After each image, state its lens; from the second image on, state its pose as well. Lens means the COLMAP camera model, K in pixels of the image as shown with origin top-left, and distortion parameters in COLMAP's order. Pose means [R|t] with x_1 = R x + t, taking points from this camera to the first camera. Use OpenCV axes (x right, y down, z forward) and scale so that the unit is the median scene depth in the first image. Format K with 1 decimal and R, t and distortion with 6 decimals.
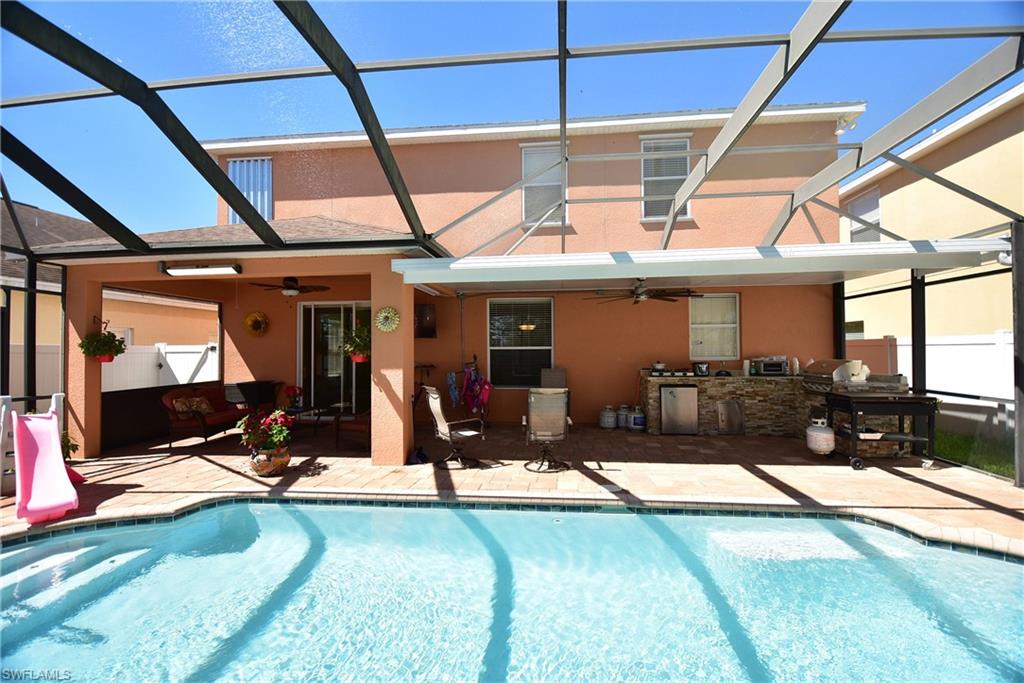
lens RADIAL K [[448.6, 0, 512.0], [0, 448.6, 341.5], [0, 0, 1]] dist [0.024073, -0.000235]
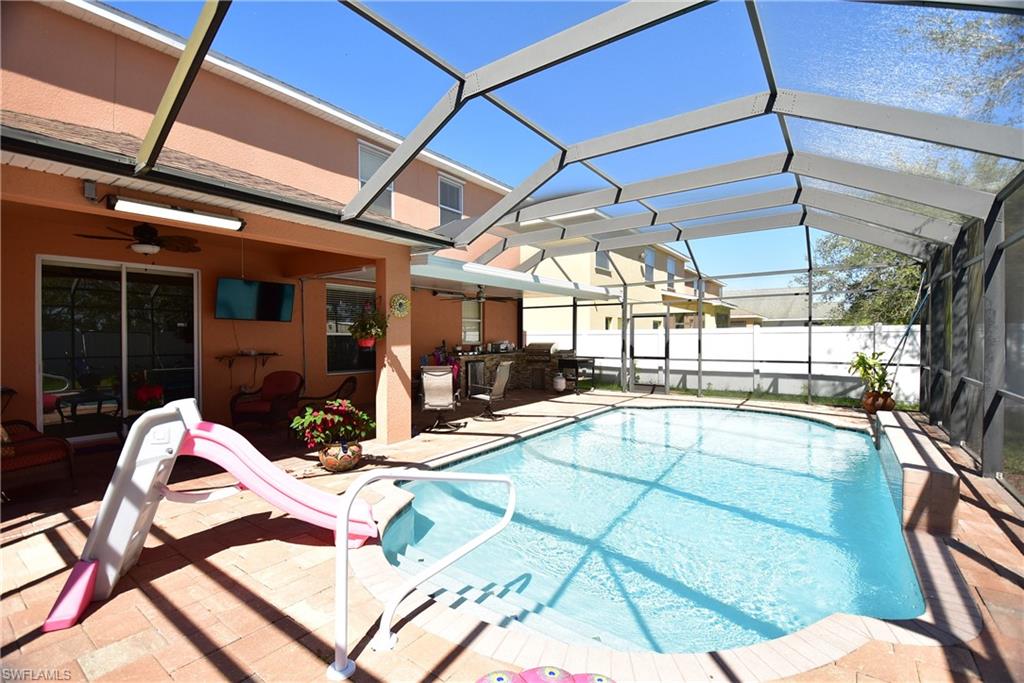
lens RADIAL K [[448.6, 0, 512.0], [0, 448.6, 341.5], [0, 0, 1]] dist [0.024073, -0.000235]
pose [[0.506923, -0.003060, 0.861986, -1.010567], [-0.014806, 0.999815, 0.012257, 0.018718], [-0.861864, -0.018976, 0.506784, 0.217572]]
